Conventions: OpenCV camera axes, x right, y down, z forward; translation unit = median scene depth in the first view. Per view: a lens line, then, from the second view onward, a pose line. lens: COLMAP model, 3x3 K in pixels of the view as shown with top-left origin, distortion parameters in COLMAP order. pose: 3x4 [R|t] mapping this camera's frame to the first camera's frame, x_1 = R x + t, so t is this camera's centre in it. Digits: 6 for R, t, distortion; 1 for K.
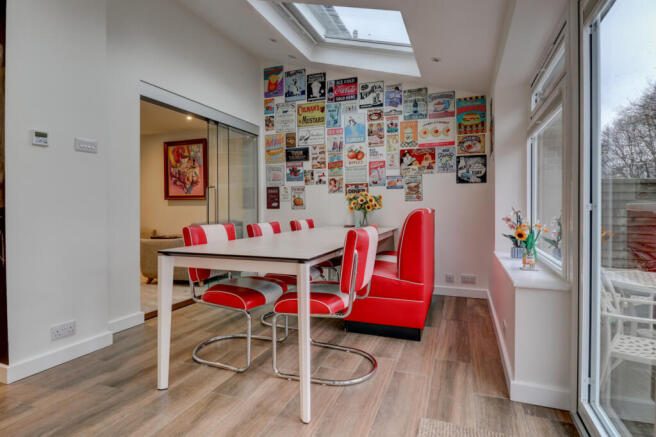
lens RADIAL K [[343.4, 0, 331.2], [0, 343.4, 215.3], [0, 0, 1]] dist [-0.002715, -0.001738]
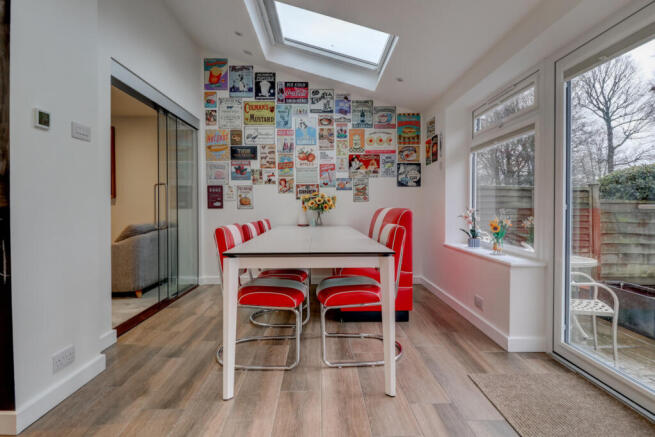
lens RADIAL K [[342.9, 0, 331.9], [0, 342.9, 216.0], [0, 0, 1]] dist [-0.002715, -0.001738]
pose [[0.928705, -0.008009, 0.370734, -0.240872], [0.007067, 0.999967, 0.003900, -0.000058], [-0.370753, -0.001002, 0.928731, 0.006144]]
